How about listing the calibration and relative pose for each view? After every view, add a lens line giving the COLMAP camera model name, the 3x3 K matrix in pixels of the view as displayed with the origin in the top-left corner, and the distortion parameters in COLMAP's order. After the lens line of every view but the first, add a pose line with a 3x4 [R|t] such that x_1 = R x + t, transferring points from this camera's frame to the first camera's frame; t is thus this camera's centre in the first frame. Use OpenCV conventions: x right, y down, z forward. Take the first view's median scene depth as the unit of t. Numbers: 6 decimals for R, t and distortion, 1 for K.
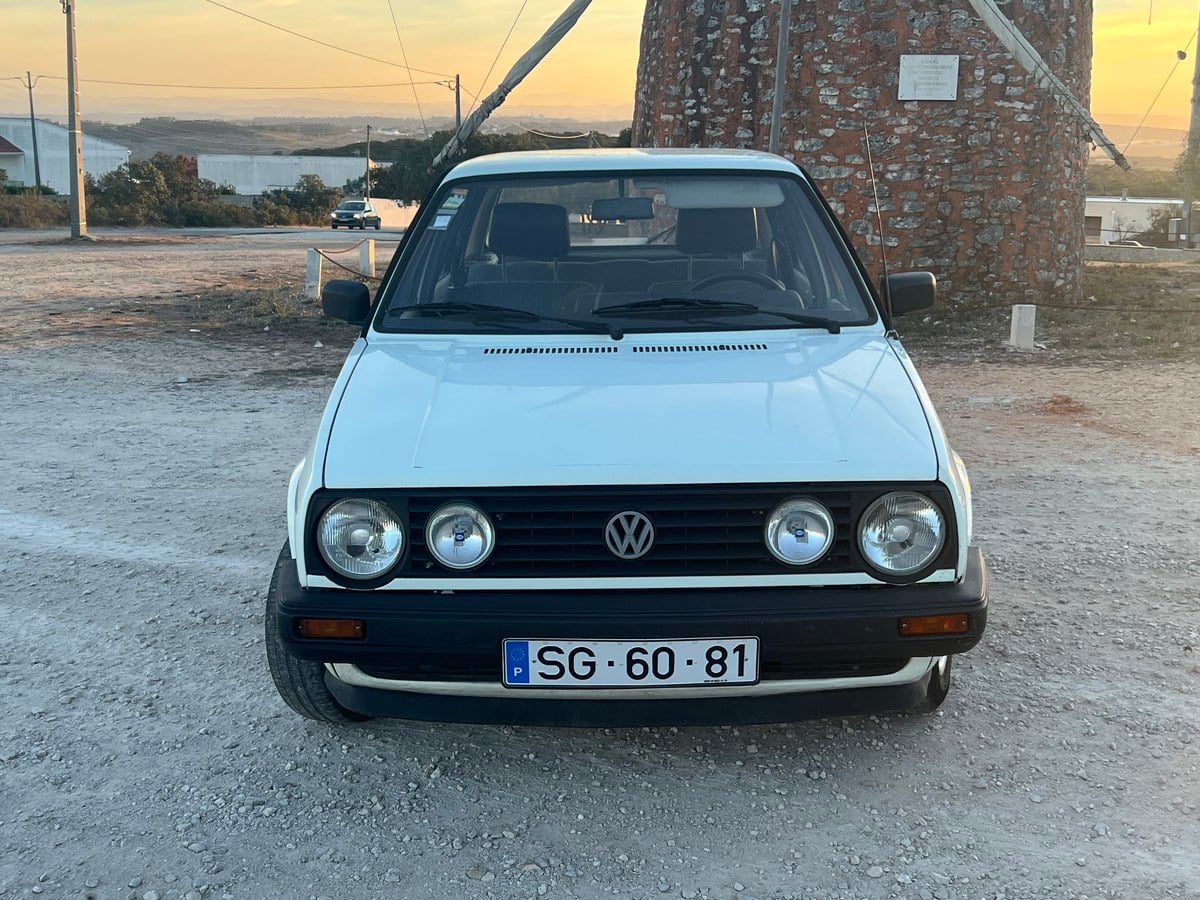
lens RADIAL K [[1515.0, 0, 599.5], [0, 1515.0, 447.5], [0, 0, 1]] dist [0.089188, 0.000000]
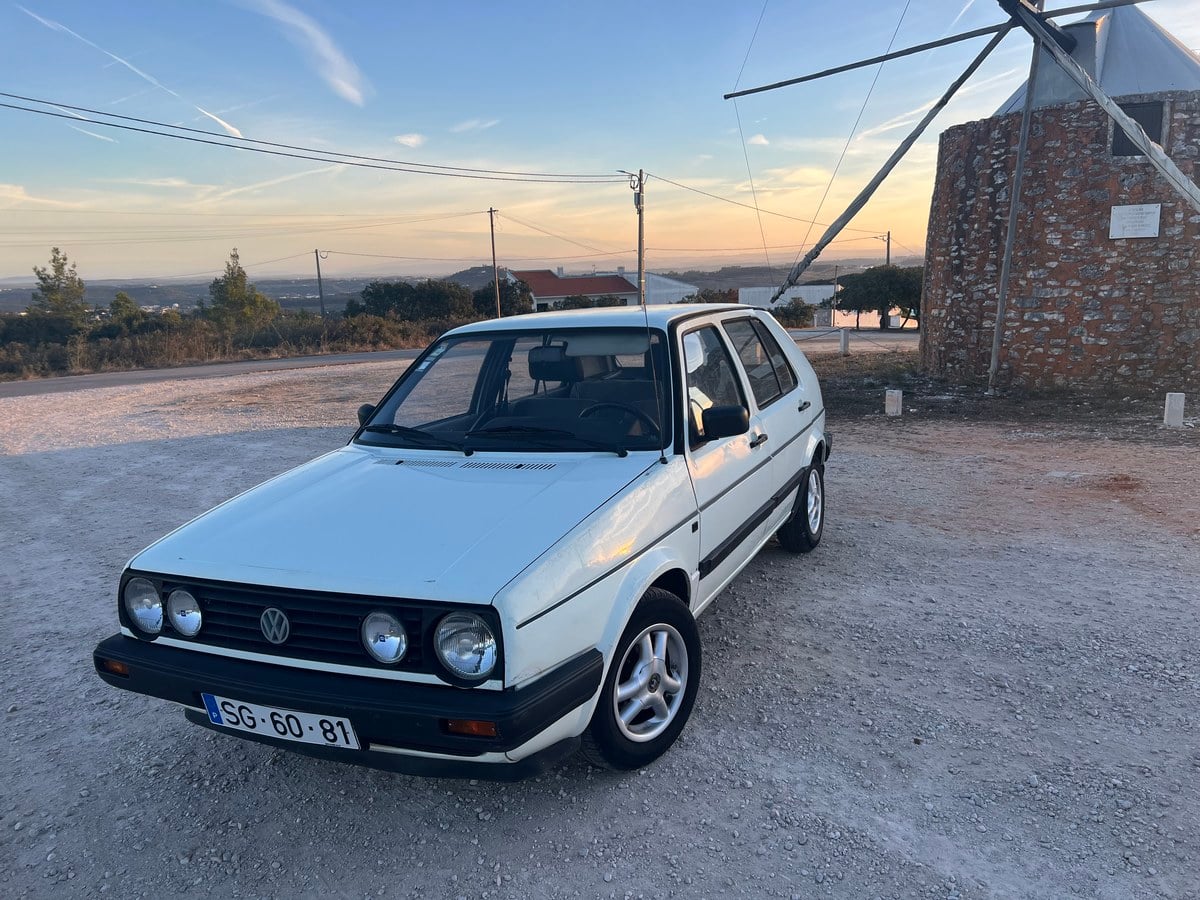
lens RADIAL K [[905.7, 0, 600.6], [0, 905.7, 453.2], [0, 0, 1]] dist [0.020083, -0.002505]
pose [[0.918001, 0.035316, -0.395002, 0.105923], [-0.037884, 0.999281, 0.001298, -0.018803], [0.394764, 0.013773, 0.918679, 0.068877]]
